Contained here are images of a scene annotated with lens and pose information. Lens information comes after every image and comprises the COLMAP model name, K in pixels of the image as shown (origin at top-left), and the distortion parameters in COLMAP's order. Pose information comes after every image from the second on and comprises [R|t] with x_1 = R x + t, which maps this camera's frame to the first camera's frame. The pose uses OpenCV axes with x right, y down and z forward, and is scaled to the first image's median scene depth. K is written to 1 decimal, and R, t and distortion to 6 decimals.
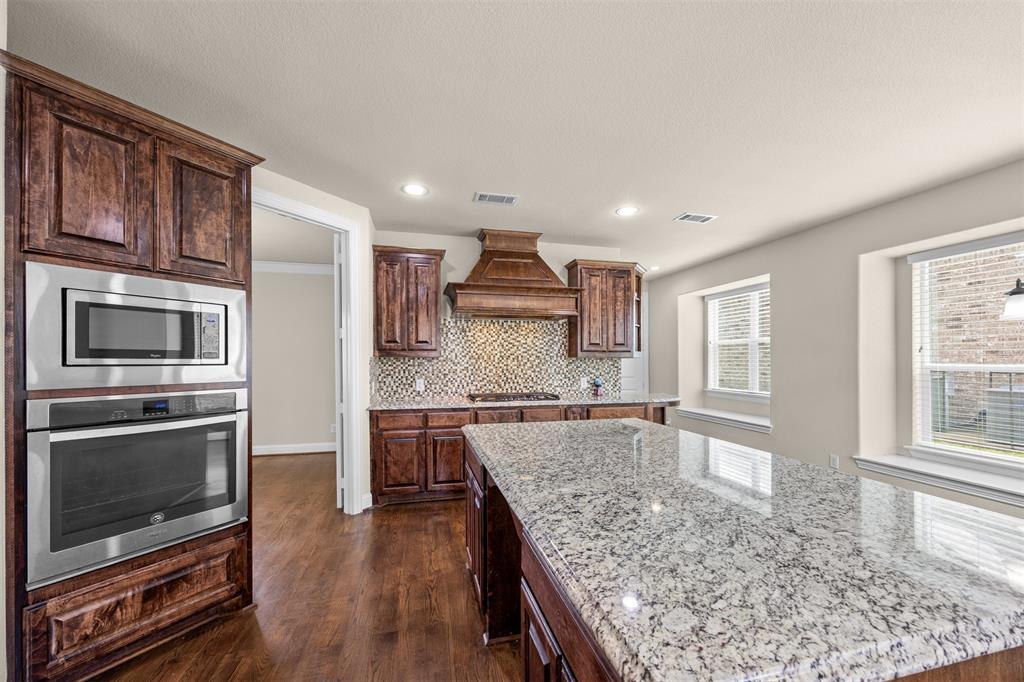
lens RADIAL K [[397.9, 0, 510.2], [0, 397.9, 353.4], [0, 0, 1]] dist [-0.002398, -0.000121]
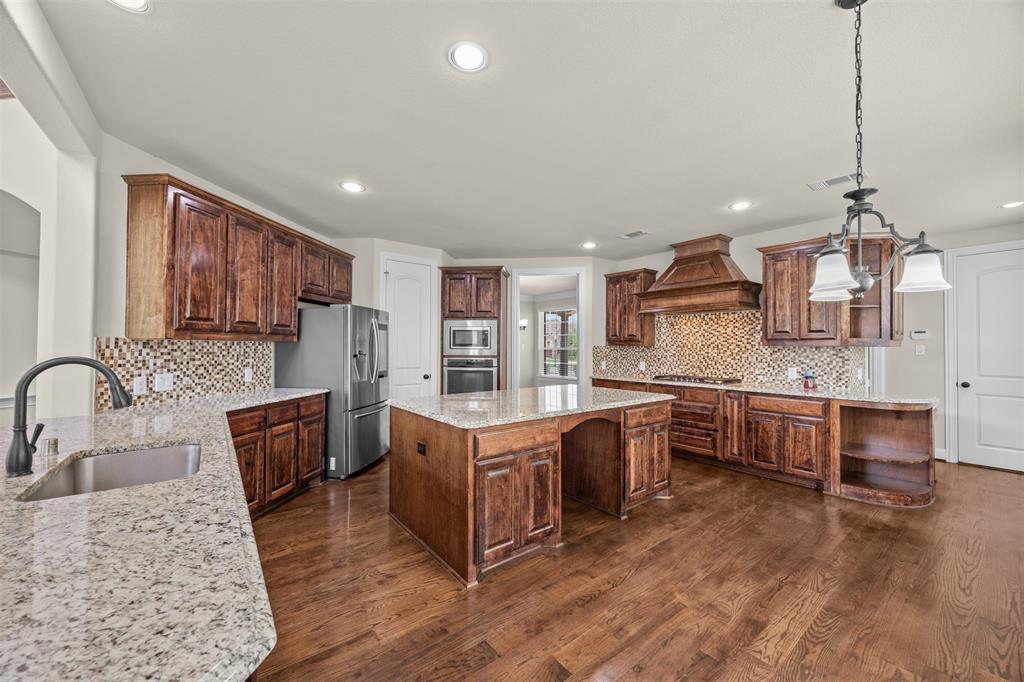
lens RADIAL K [[389.5, 0, 514.8], [0, 389.5, 345.1], [0, 0, 1]] dist [0.000198, 0.000133]
pose [[0.415108, -0.002970, -0.909767, 0.795747], [0.010698, 0.999941, 0.001617, -0.000337], [0.909709, -0.010404, 0.415115, 0.031312]]
